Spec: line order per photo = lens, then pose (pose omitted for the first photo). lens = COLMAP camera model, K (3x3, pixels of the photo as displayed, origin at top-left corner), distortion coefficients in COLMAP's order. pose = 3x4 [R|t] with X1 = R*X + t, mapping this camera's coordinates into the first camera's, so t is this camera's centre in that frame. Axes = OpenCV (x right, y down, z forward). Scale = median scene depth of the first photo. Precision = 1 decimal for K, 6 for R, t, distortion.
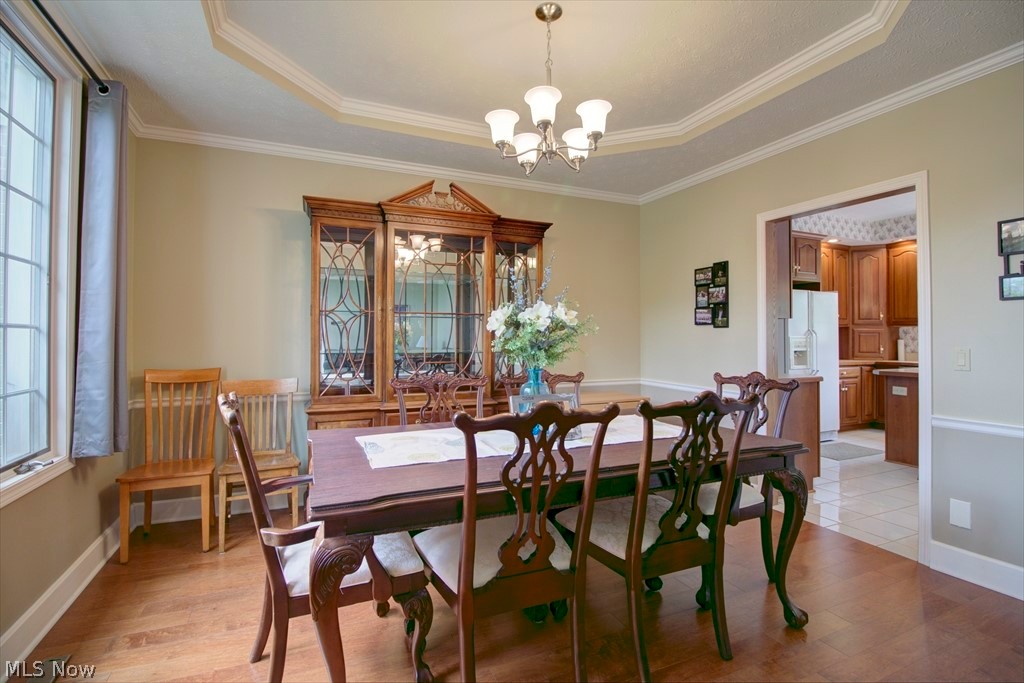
lens RADIAL K [[472.8, 0, 511.0], [0, 472.8, 342.6], [0, 0, 1]] dist [-0.006263, -0.008535]
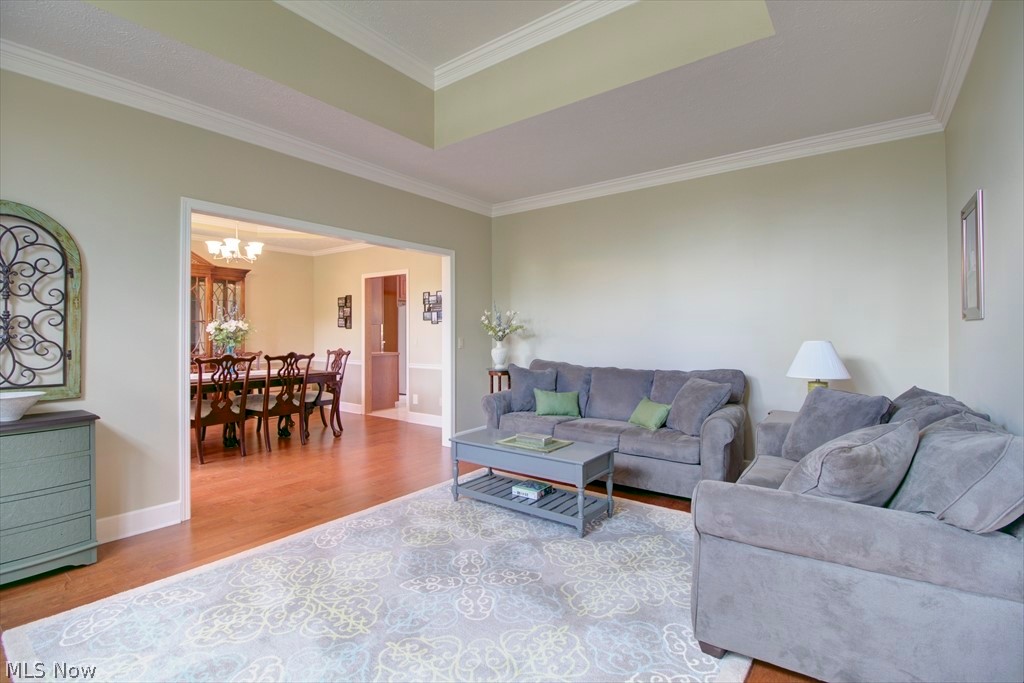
lens RADIAL K [[472.8, 0, 507.3], [0, 472.8, 330.4], [0, 0, 1]] dist [-0.006263, -0.008535]
pose [[0.872831, -0.001027, 0.488021, 0.090416], [0.009673, 0.999838, -0.015197, 0.015148], [-0.487926, 0.017985, 0.872700, -1.436317]]
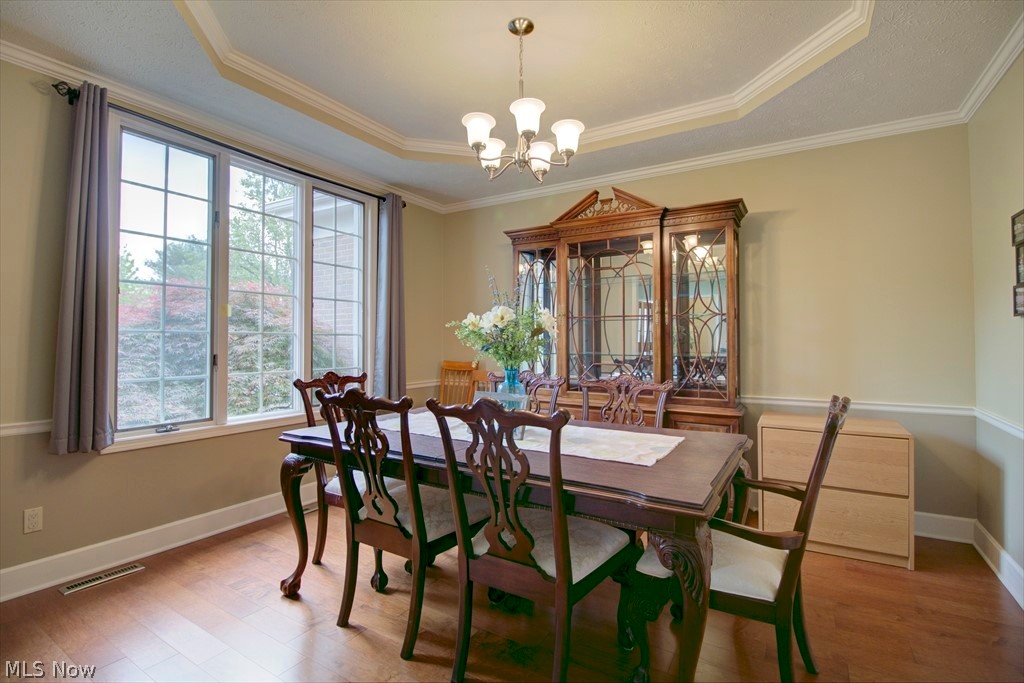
lens RADIAL K [[472.8, 0, 517.3], [0, 472.8, 340.5], [0, 0, 1]] dist [-0.006263, -0.008535]
pose [[0.579805, -0.001261, -0.814754, 0.737530], [-0.008093, 0.999941, -0.007307, -0.000325], [0.814715, 0.010830, 0.579760, 0.314484]]
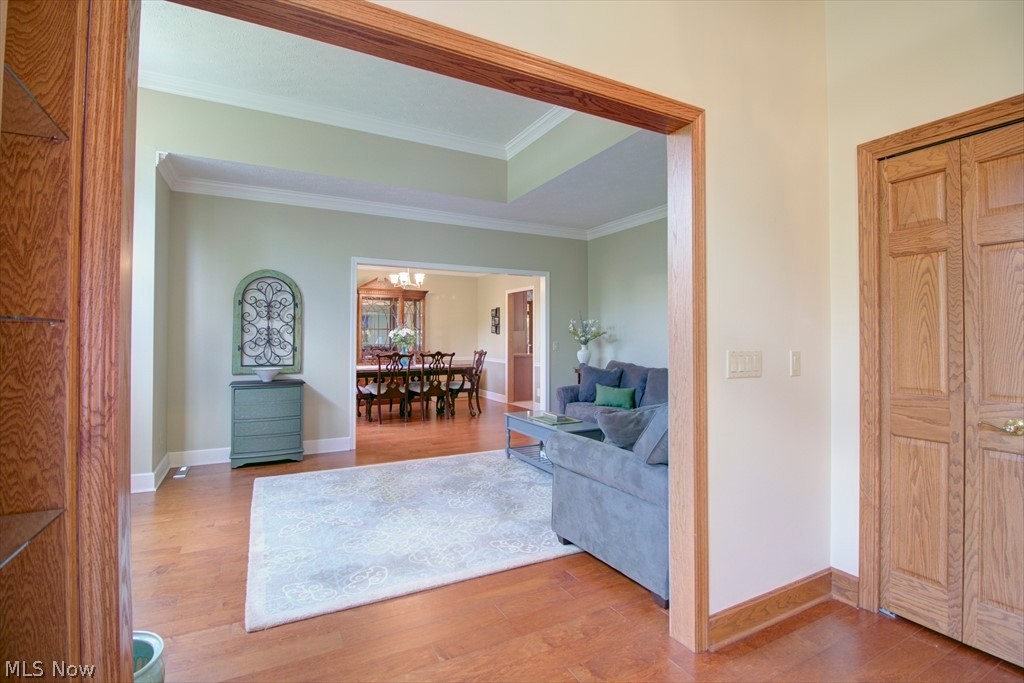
lens RADIAL K [[472.8, 0, 508.4], [0, 472.8, 333.0], [0, 0, 1]] dist [-0.006263, -0.008535]
pose [[0.997523, -0.000485, 0.070334, 0.459872], [0.002059, 0.999749, -0.022310, 0.022150], [-0.070305, 0.022400, 0.997274, -2.020383]]
